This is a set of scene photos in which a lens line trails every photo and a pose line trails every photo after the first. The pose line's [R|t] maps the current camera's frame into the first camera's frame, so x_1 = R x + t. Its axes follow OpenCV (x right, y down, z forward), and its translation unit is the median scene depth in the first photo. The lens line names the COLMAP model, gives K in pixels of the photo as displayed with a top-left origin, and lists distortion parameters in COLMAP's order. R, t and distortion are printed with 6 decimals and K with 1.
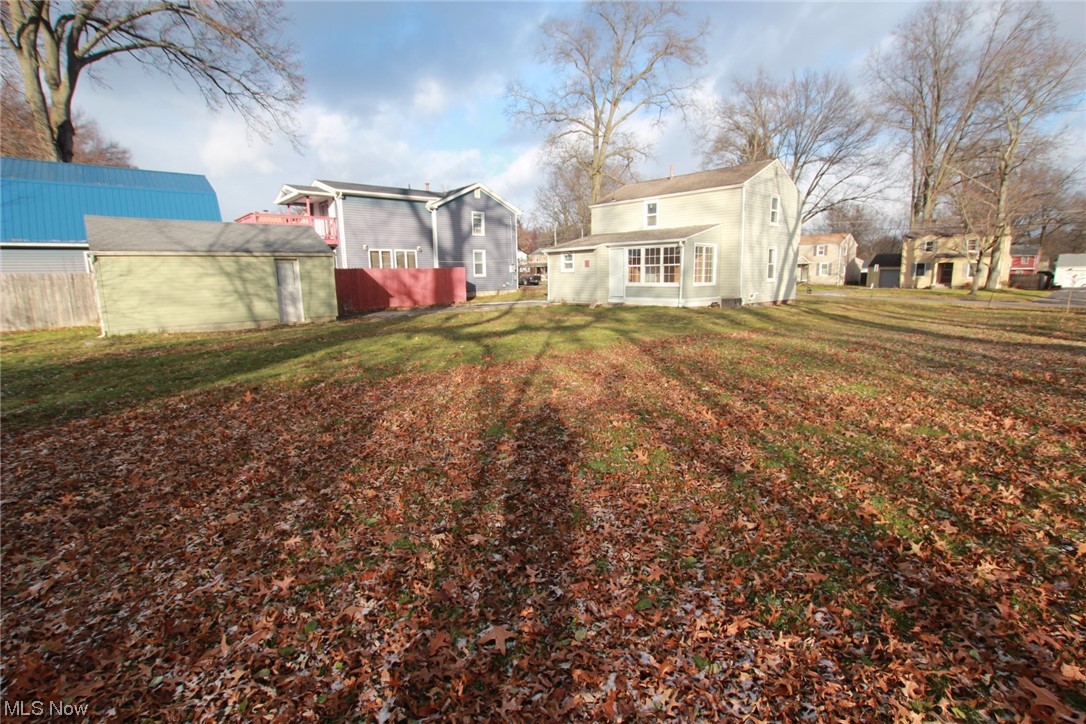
lens RADIAL K [[505.0, 0, 553.4], [0, 505.0, 361.8], [0, 0, 1]] dist [-0.022722, 0.004382]
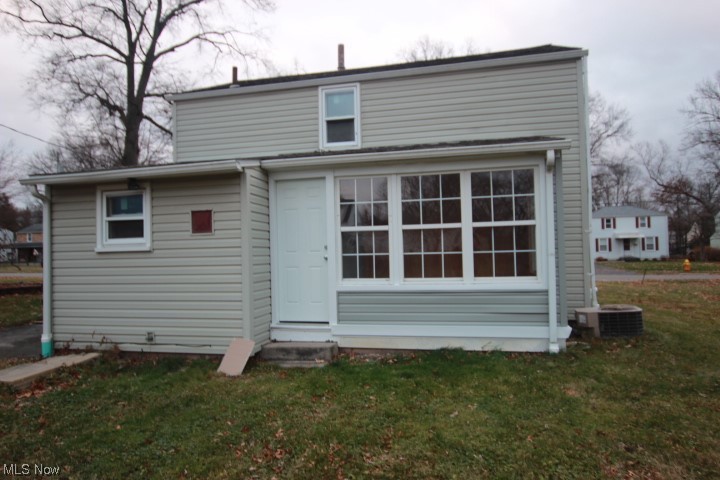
lens RADIAL K [[437.2, 0, 366.6], [0, 437.2, 238.4], [0, 0, 1]] dist [-0.014419, 0.005585]
pose [[0.814452, -0.000109, 0.580231, -0.005667], [0.113708, 0.980640, -0.159423, -0.218011], [-0.568980, 0.195819, 0.798697, 1.217939]]
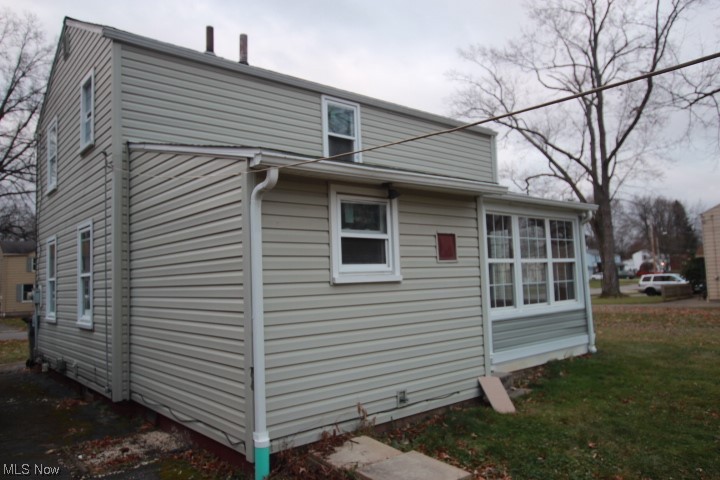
lens RADIAL K [[518.7, 0, 358.9], [0, 518.7, 241.6], [0, 0, 1]] dist [0.000735, 0.000641]
pose [[0.039601, 0.081306, 0.995902, -0.327229], [0.201861, 0.975483, -0.087665, -0.301818], [-0.978613, 0.204506, 0.022218, 1.712593]]
